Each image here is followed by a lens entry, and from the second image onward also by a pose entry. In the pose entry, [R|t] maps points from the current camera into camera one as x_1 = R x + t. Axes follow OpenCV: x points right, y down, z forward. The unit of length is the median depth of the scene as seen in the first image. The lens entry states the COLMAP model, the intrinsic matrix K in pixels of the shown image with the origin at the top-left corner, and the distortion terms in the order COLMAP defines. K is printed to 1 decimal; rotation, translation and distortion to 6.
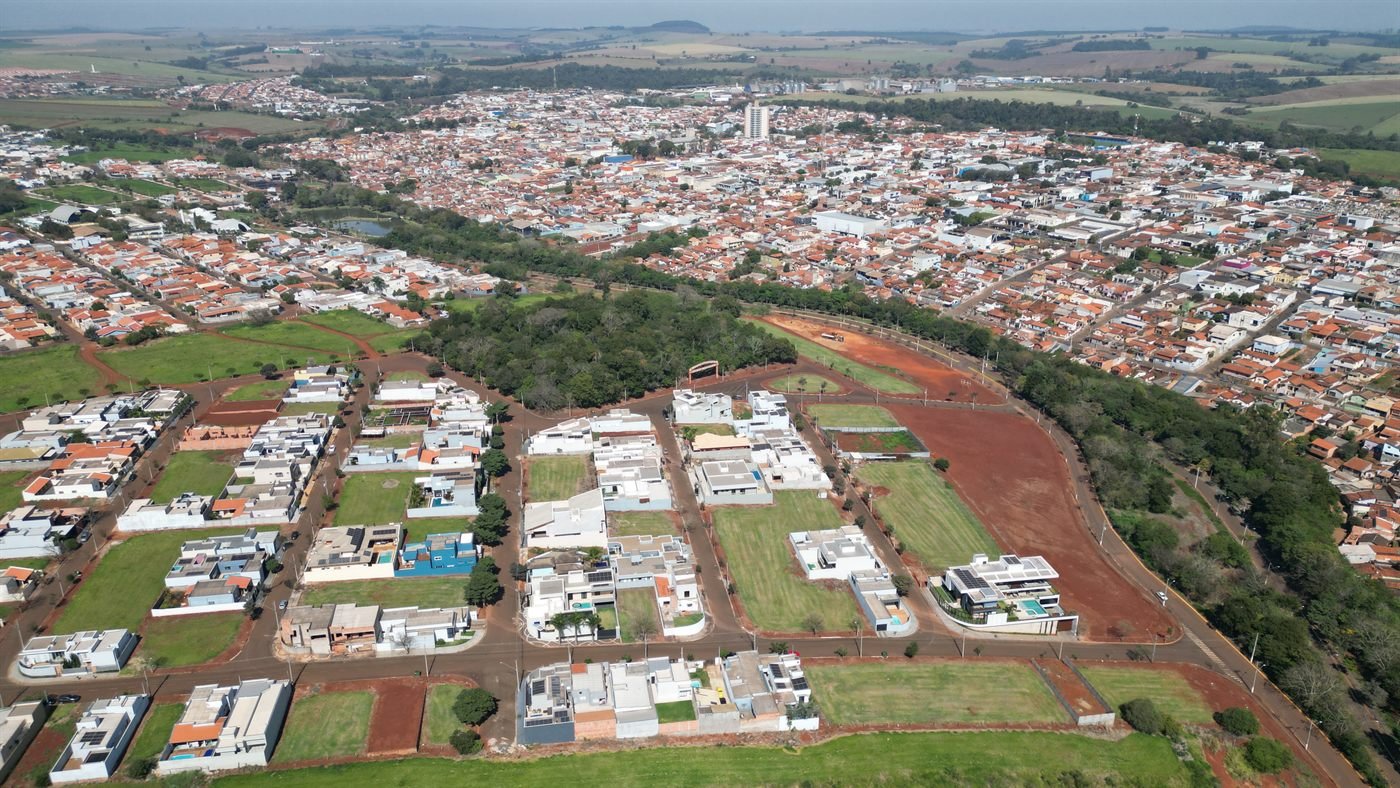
lens RADIAL K [[968.6, 0, 693.5], [0, 968.6, 393.6], [0, 0, 1]] dist [0.104313, -0.116077]
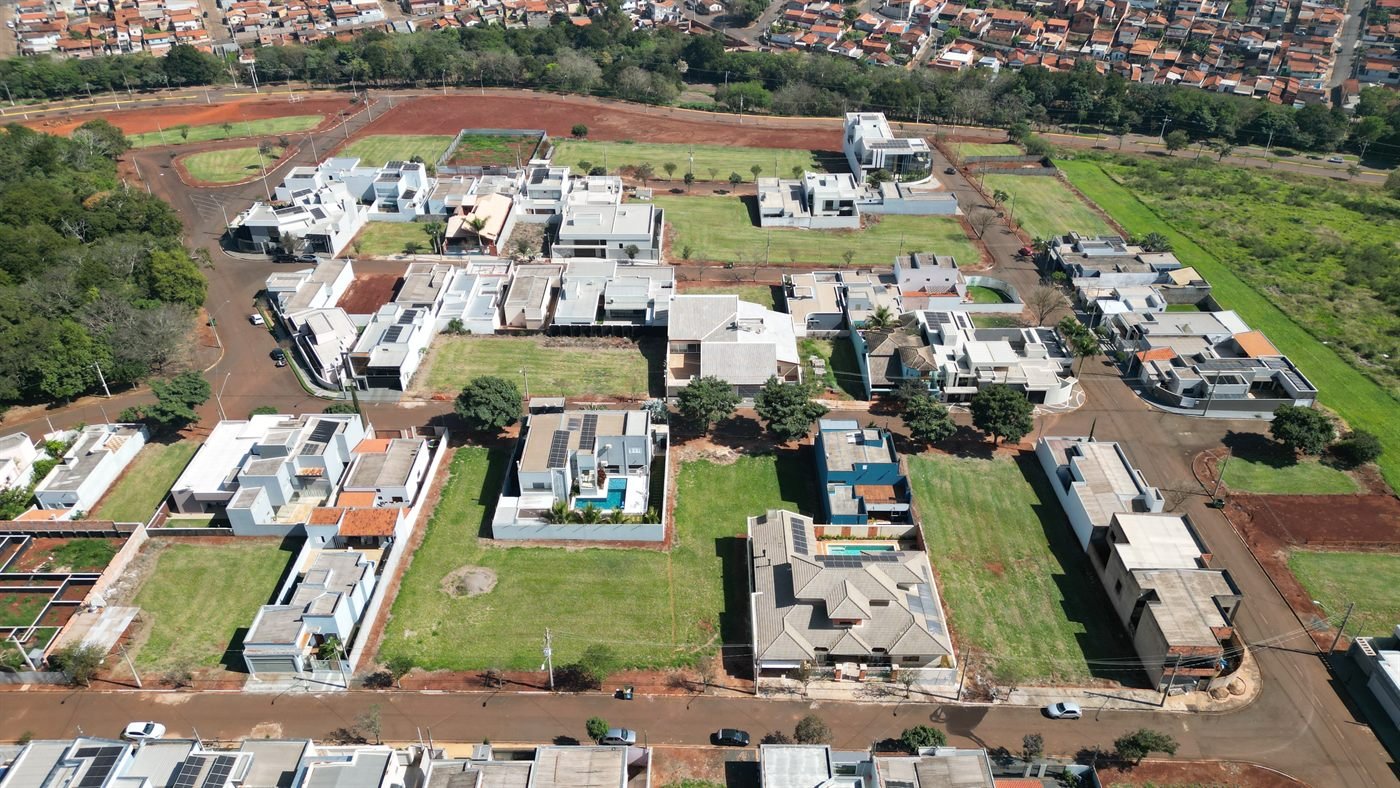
lens RADIAL K [[976.7, 0, 697.1], [0, 976.7, 386.7], [0, 0, 1]] dist [0.060220, -0.040248]
pose [[0.168484, -0.551461, 0.817009, -0.499819], [0.352317, 0.807795, 0.472588, -0.104301], [-0.920590, 0.208223, 0.330390, 0.688830]]
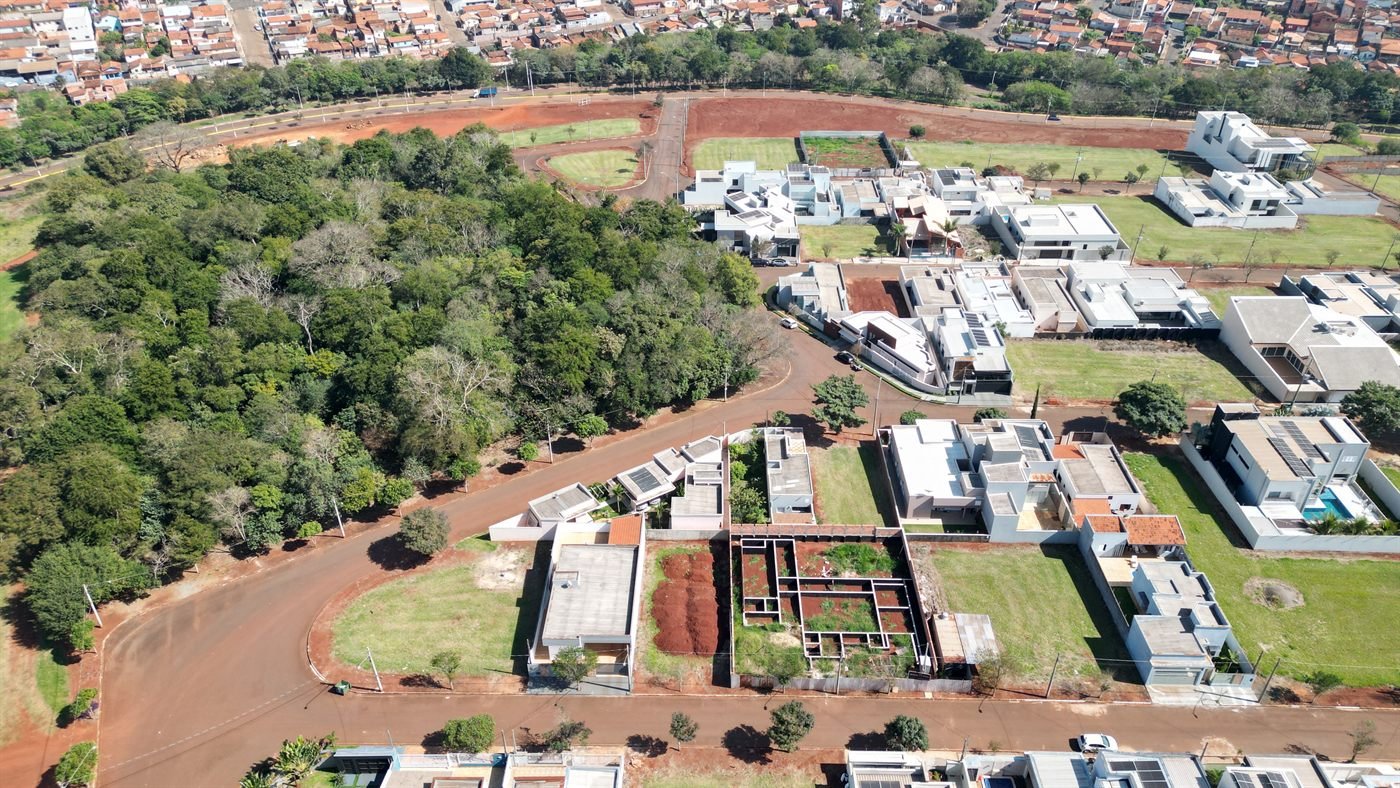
lens RADIAL K [[969.6, 0, 700.0], [0, 969.6, 385.7], [0, 0, 1]] dist [0.081176, -0.073617]
pose [[0.173839, -0.550153, 0.816769, -0.538543], [0.352319, 0.809246, 0.470099, -0.196607], [-0.919593, 0.206042, 0.334508, 0.937542]]
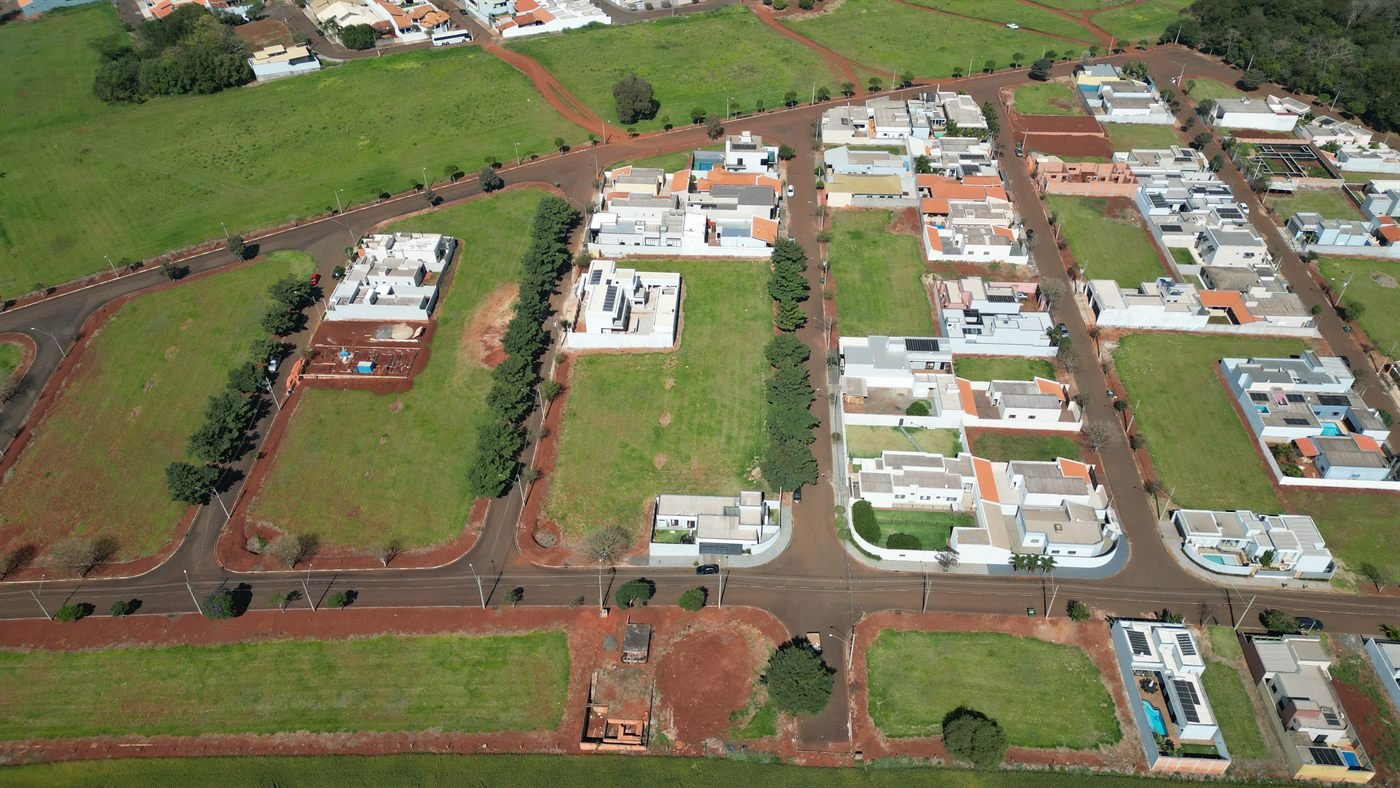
lens RADIAL K [[969.6, 0, 700.0], [0, 969.6, 385.7], [0, 0, 1]] dist [0.081176, -0.073617]
pose [[0.976447, 0.139092, -0.164939, -0.593825], [-0.072918, 0.932223, 0.354461, -0.050553], [0.203063, -0.334085, 0.920409, 0.178346]]
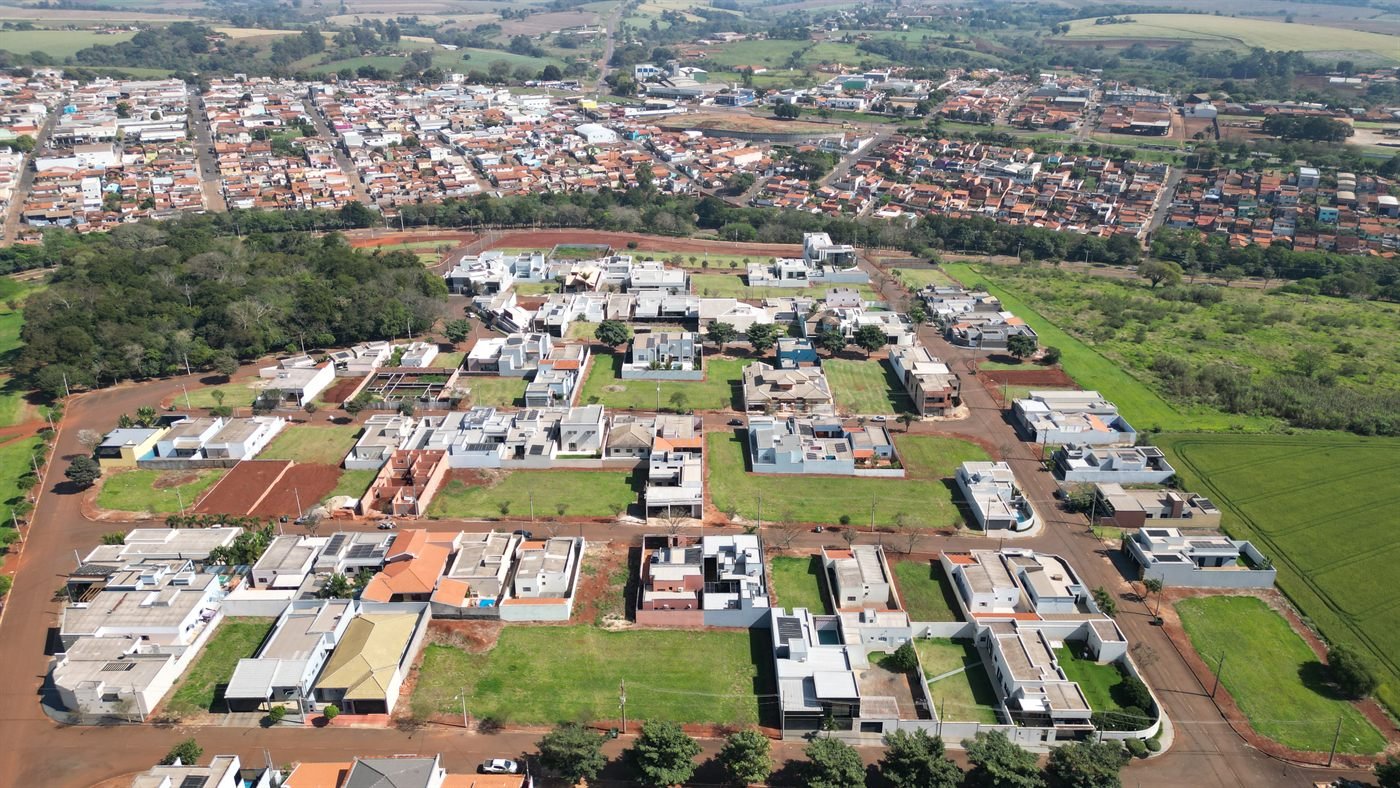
lens RADIAL K [[968.6, 0, 693.5], [0, 968.6, 393.6], [0, 0, 1]] dist [0.104313, -0.116077]
pose [[0.167610, -0.388159, 0.906223, -0.916325], [0.350628, 0.882595, 0.313188, -0.119430], [-0.921394, 0.265253, 0.284031, 0.628809]]
